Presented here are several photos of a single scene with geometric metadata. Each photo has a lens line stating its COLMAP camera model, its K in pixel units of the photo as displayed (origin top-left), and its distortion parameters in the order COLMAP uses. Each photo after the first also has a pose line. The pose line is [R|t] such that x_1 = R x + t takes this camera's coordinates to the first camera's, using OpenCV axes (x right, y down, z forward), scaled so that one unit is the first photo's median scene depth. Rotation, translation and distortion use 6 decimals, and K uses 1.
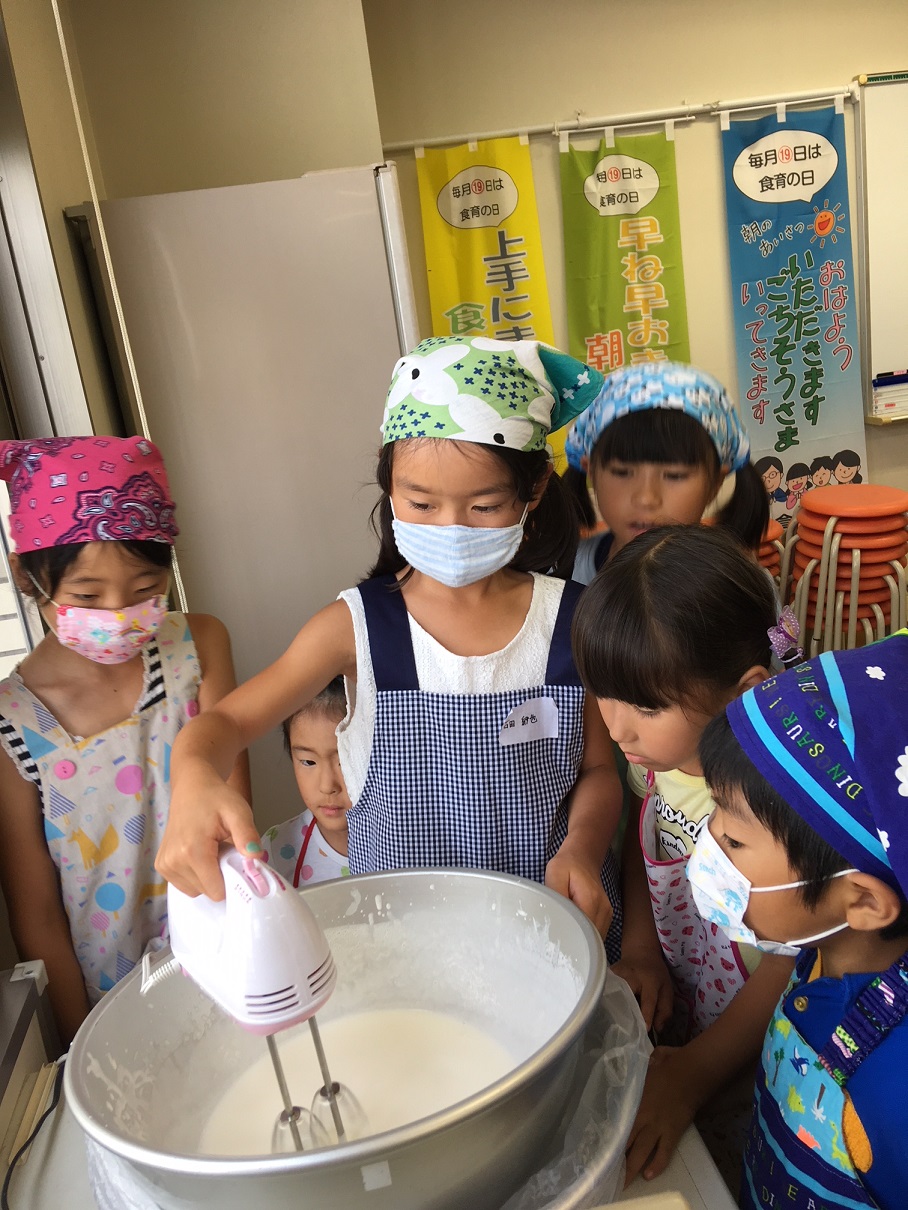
lens RADIAL K [[1020.6, 0, 479.0], [0, 1020.6, 658.3], [0, 0, 1]] dist [0.006563, -0.065144]
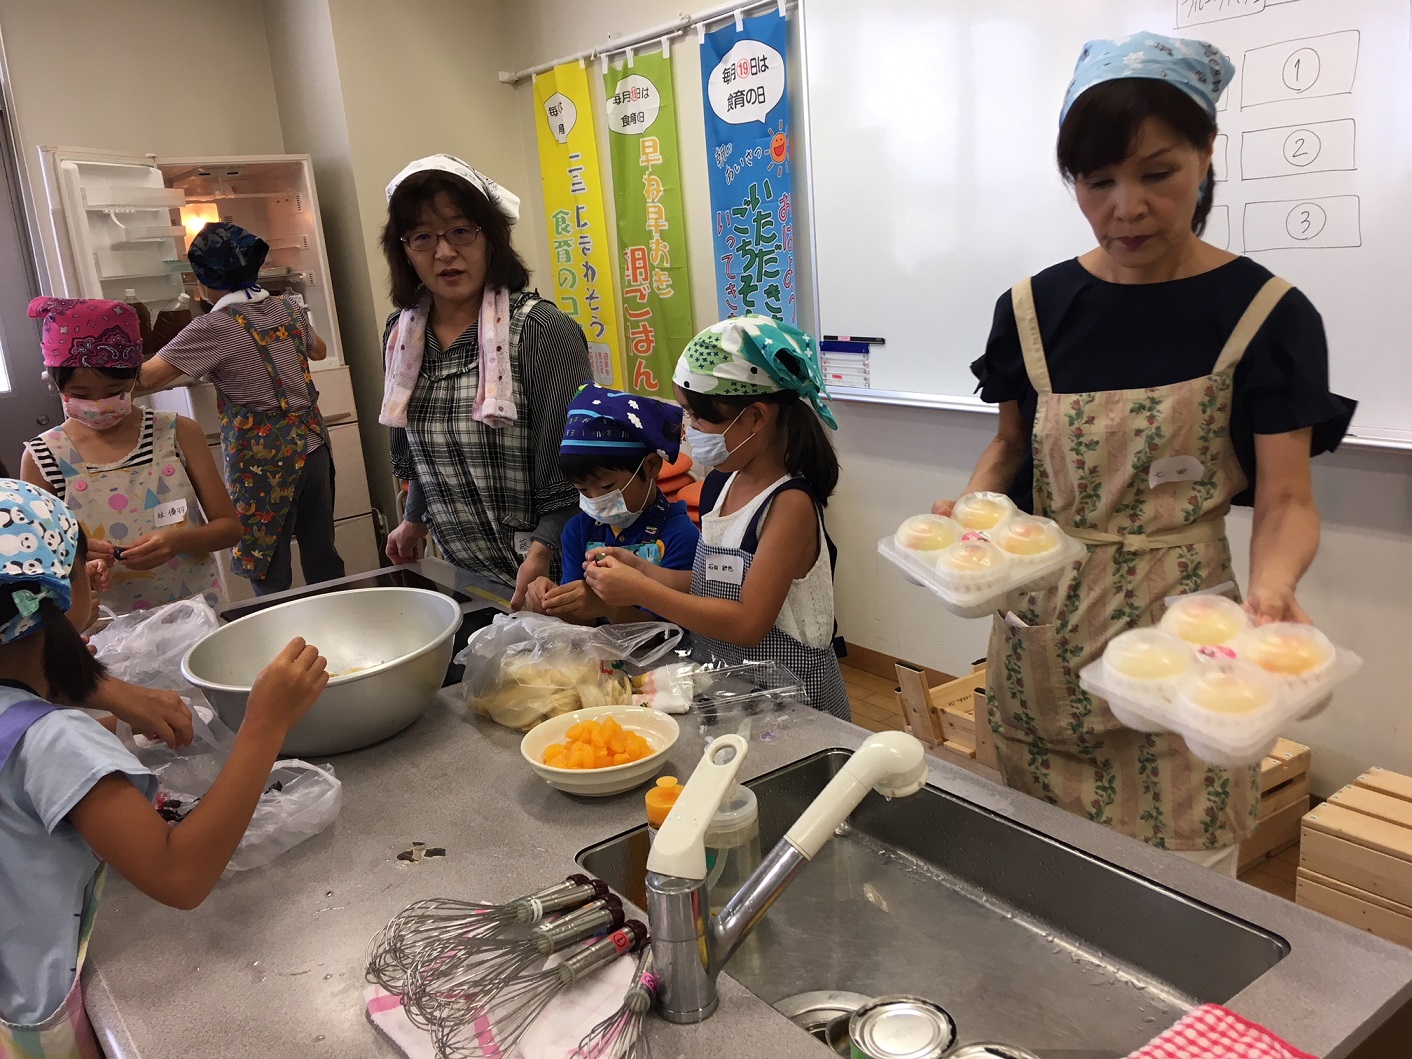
lens RADIAL K [[1190.9, 0, 699.4], [0, 1190.9, 528.7], [0, 0, 1]] dist [0.006563, -0.065144]
pose [[0.480410, 0.317449, -0.817577, 1.209824], [-0.230431, 0.945132, 0.231574, -0.345150], [0.846231, 0.077145, 0.527201, 0.455719]]
